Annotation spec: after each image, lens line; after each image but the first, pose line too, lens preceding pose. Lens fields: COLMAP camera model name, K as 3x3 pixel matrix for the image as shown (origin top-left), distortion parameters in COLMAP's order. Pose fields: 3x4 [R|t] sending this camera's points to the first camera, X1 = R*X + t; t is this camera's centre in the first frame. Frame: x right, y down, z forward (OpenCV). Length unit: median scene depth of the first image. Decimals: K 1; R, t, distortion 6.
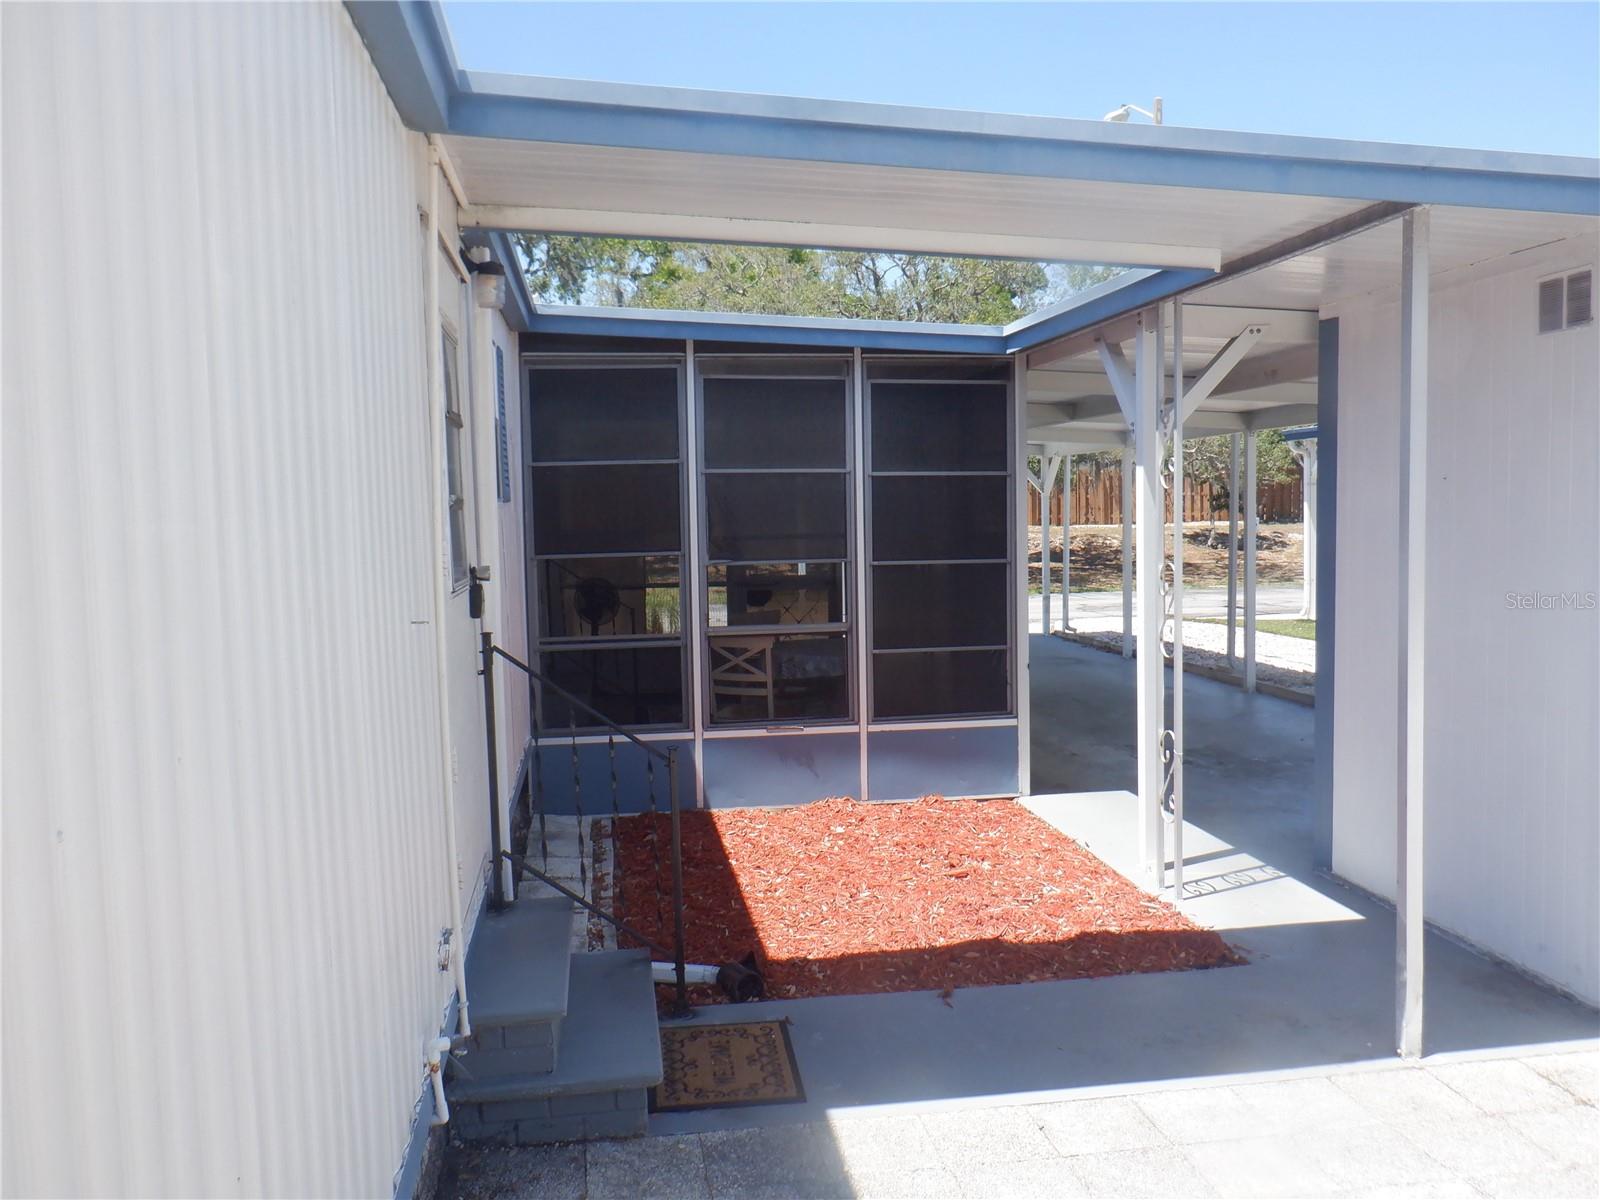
lens RADIAL K [[1307.7, 0, 806.1], [0, 1307.7, 600.9], [0, 0, 1]] dist [-0.002464, -0.005179]
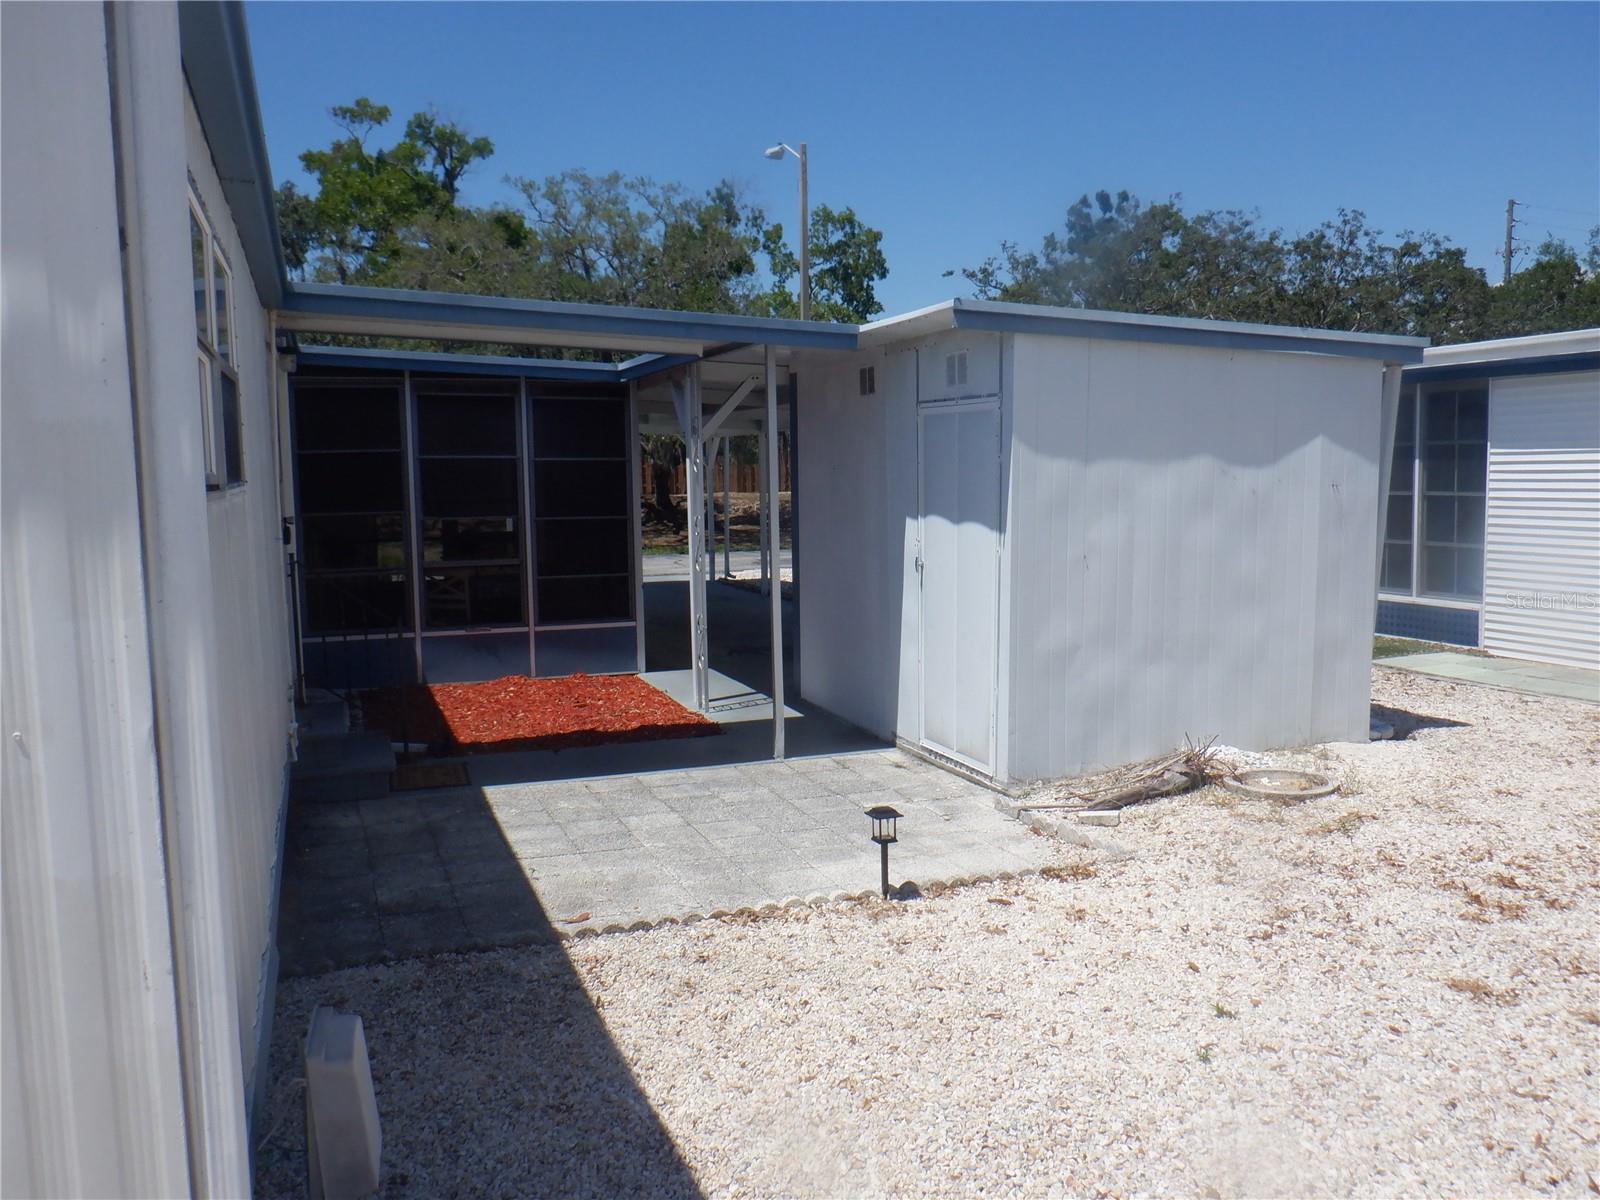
lens RADIAL K [[1307.7, 0, 787.5], [0, 1307.7, 621.2], [0, 0, 1]] dist [-0.002464, -0.005179]
pose [[0.982796, -0.014061, 0.184157, 0.064532], [0.006393, 0.999090, 0.042170, 0.031222], [-0.184582, -0.040267, 0.981992, -0.608538]]
